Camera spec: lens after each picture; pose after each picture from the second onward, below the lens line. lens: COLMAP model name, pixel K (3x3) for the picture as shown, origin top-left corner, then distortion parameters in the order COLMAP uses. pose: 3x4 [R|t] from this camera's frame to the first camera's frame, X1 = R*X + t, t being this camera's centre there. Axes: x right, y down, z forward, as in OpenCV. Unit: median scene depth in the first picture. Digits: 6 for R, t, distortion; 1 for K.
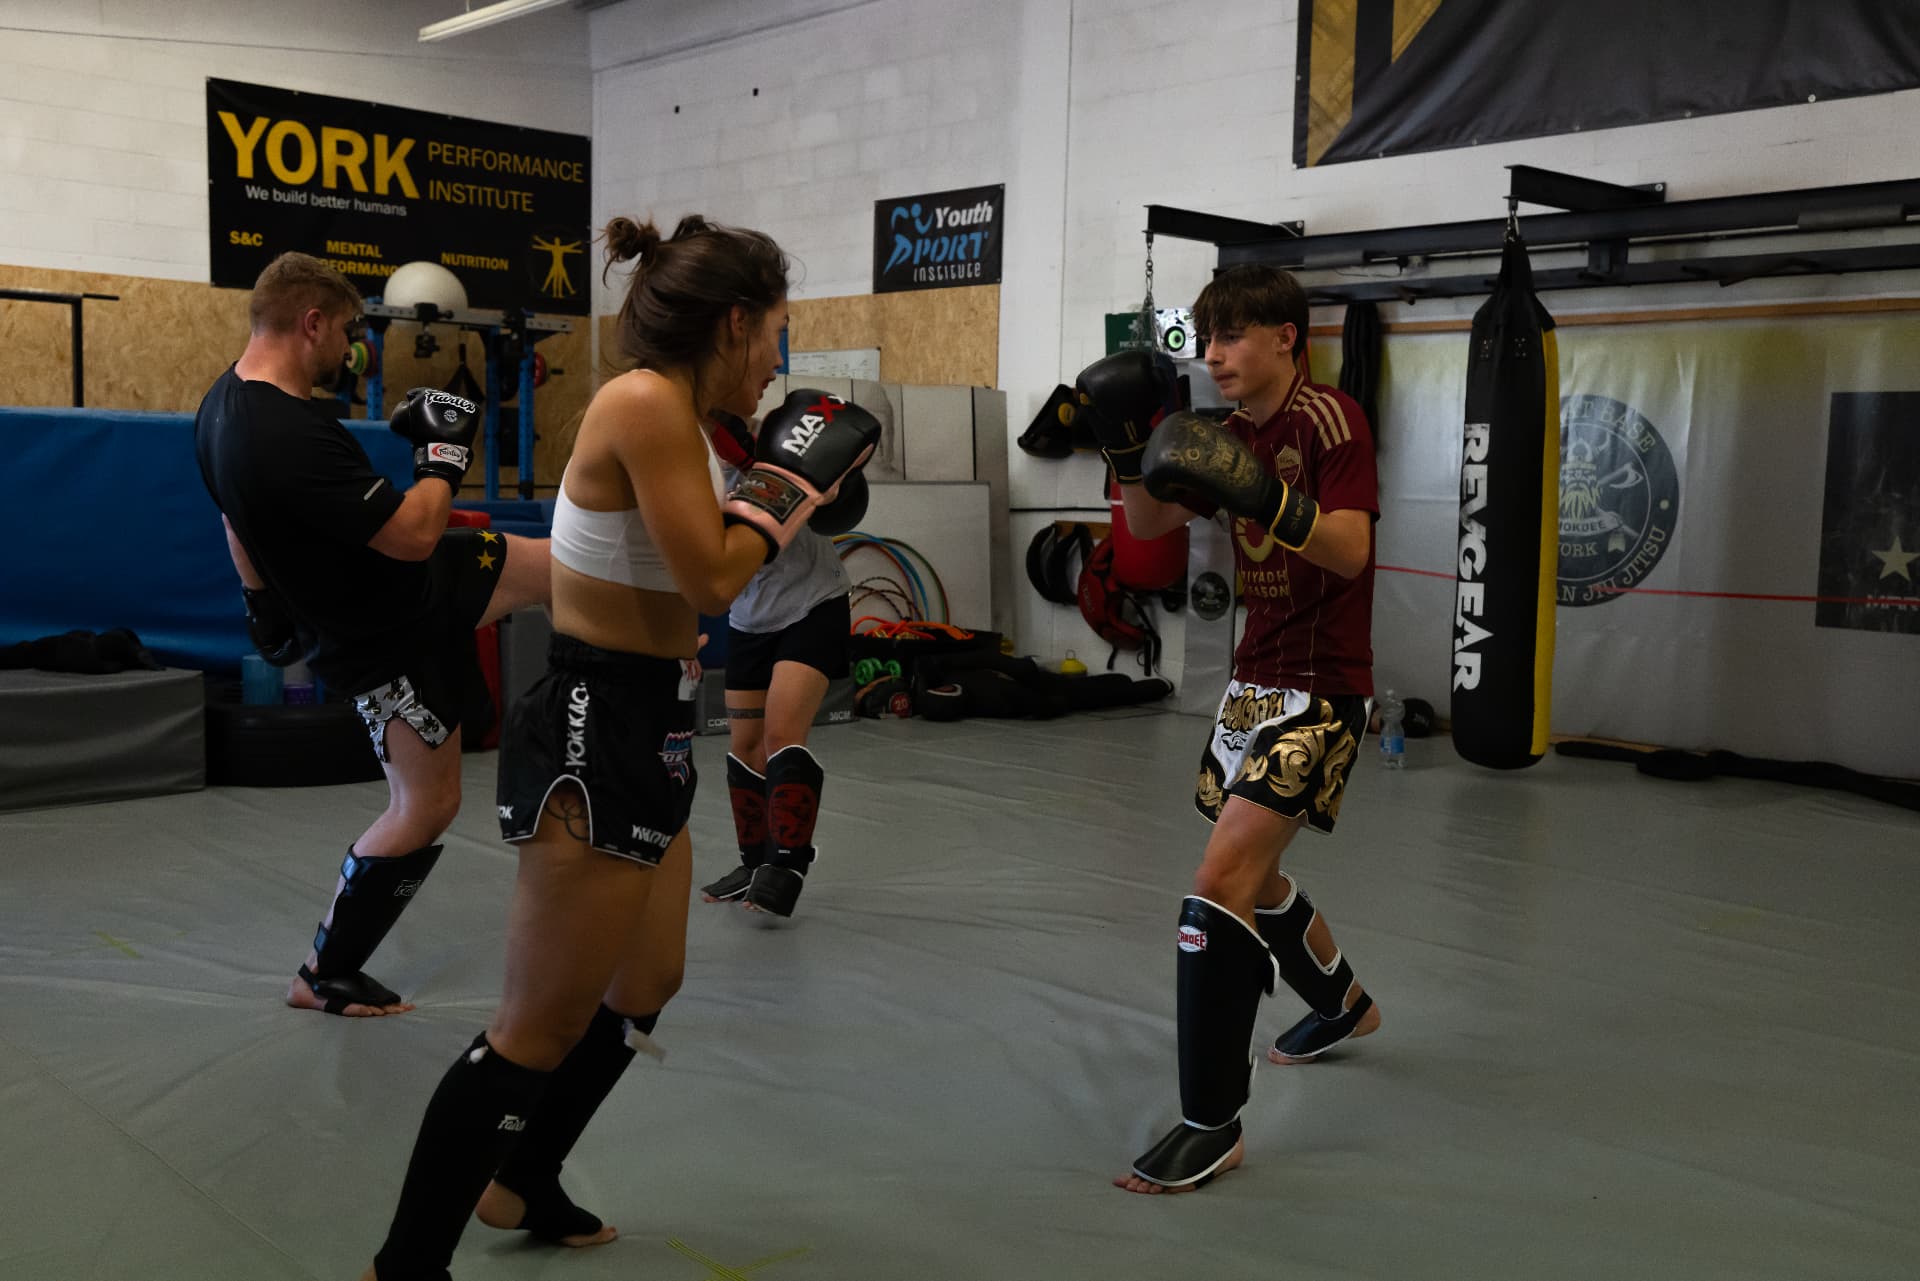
lens RADIAL K [[1873.1, 0, 934.5], [0, 1873.1, 644.8], [0, 0, 1]] dist [0.007783, 0.000000]
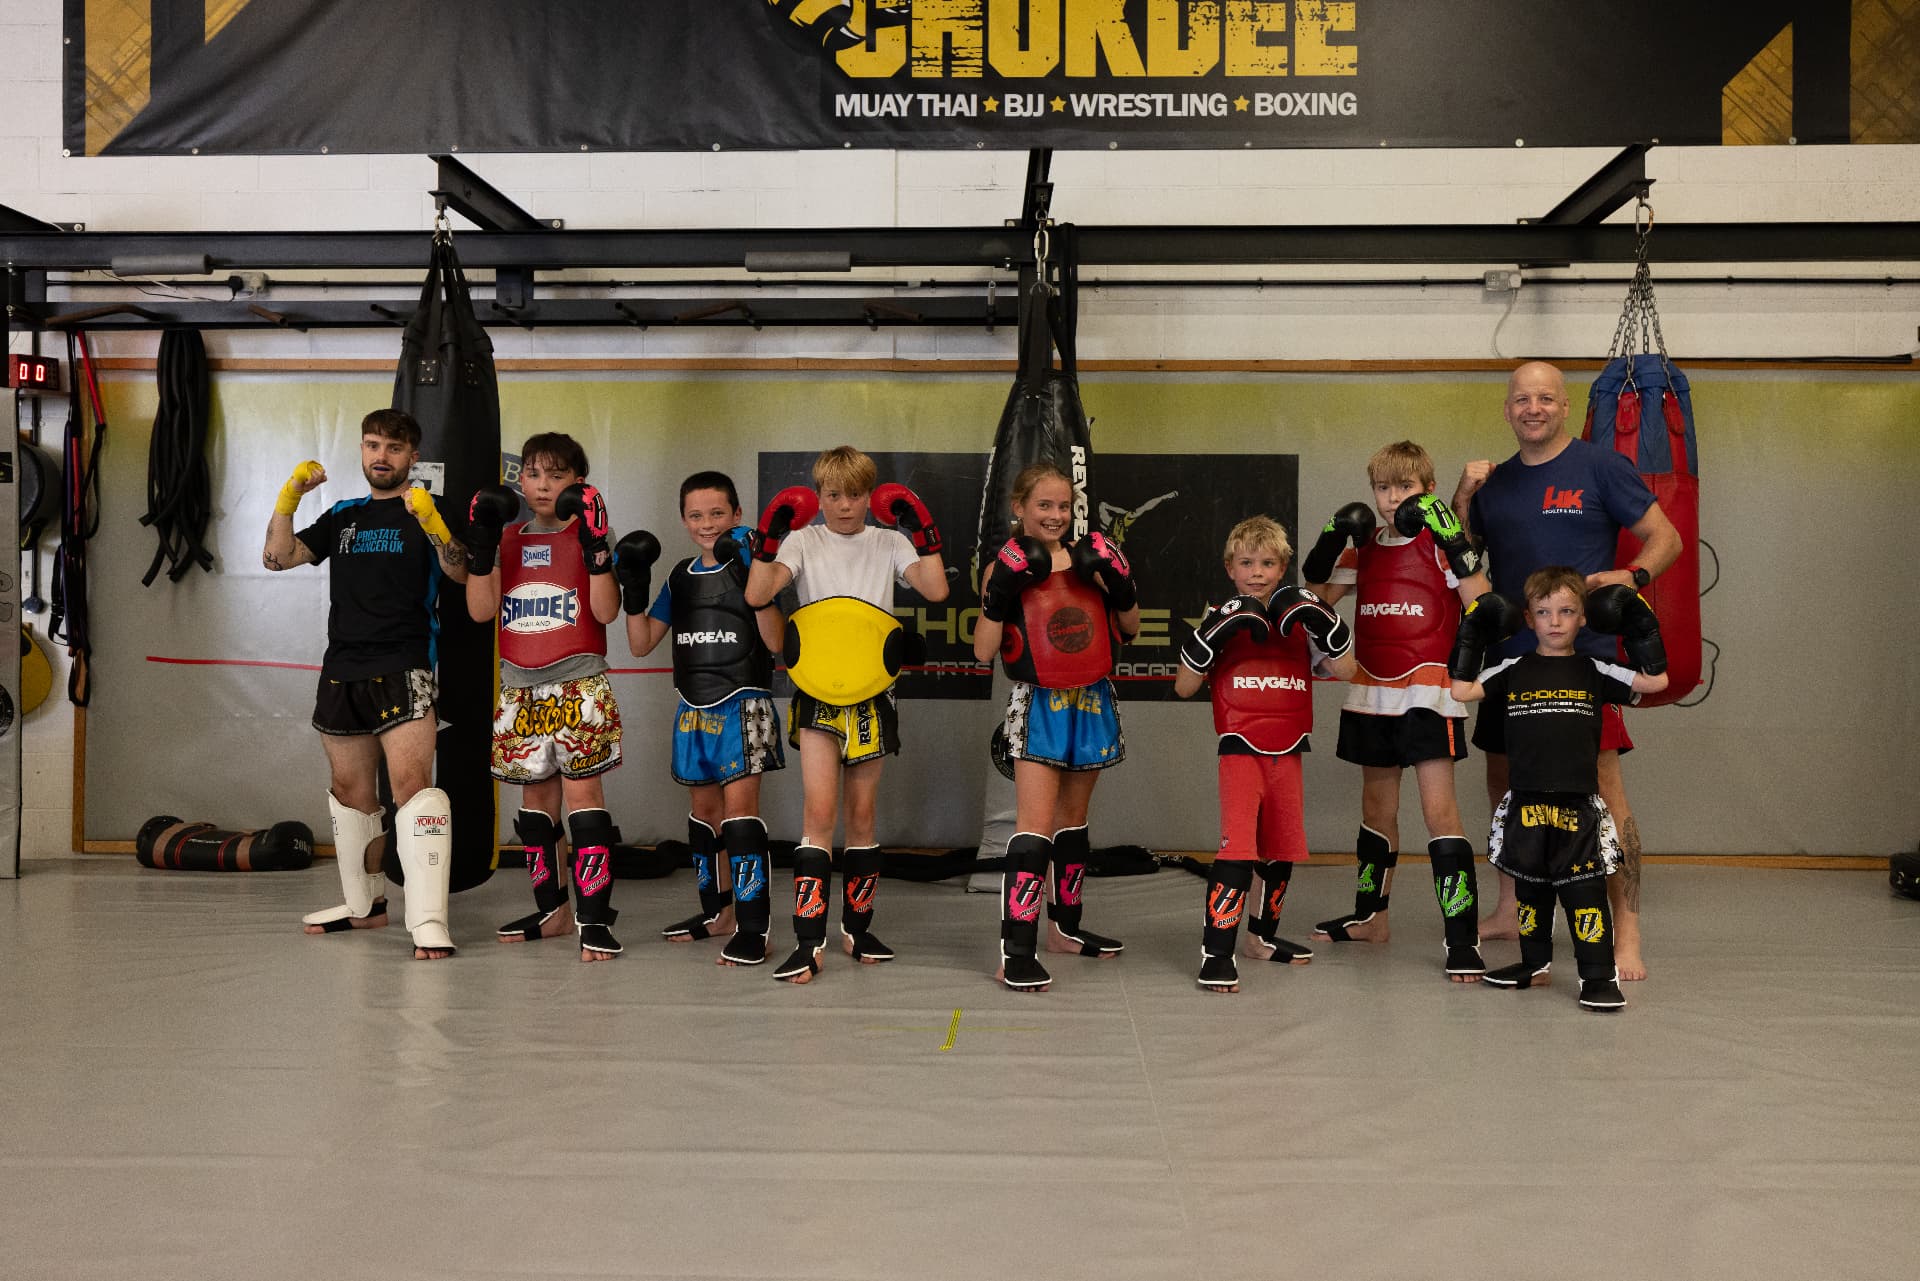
lens RADIAL K [[1723.4, 0, 947.9], [0, 1723.4, 618.1], [0, 0, 1]] dist [0.007784, -0.003007]
pose [[0.703208, -0.018036, 0.710755, -0.064645], [0.078501, 0.995536, -0.052404, 0.002817], [-0.706637, 0.092646, 0.701485, 0.264817]]
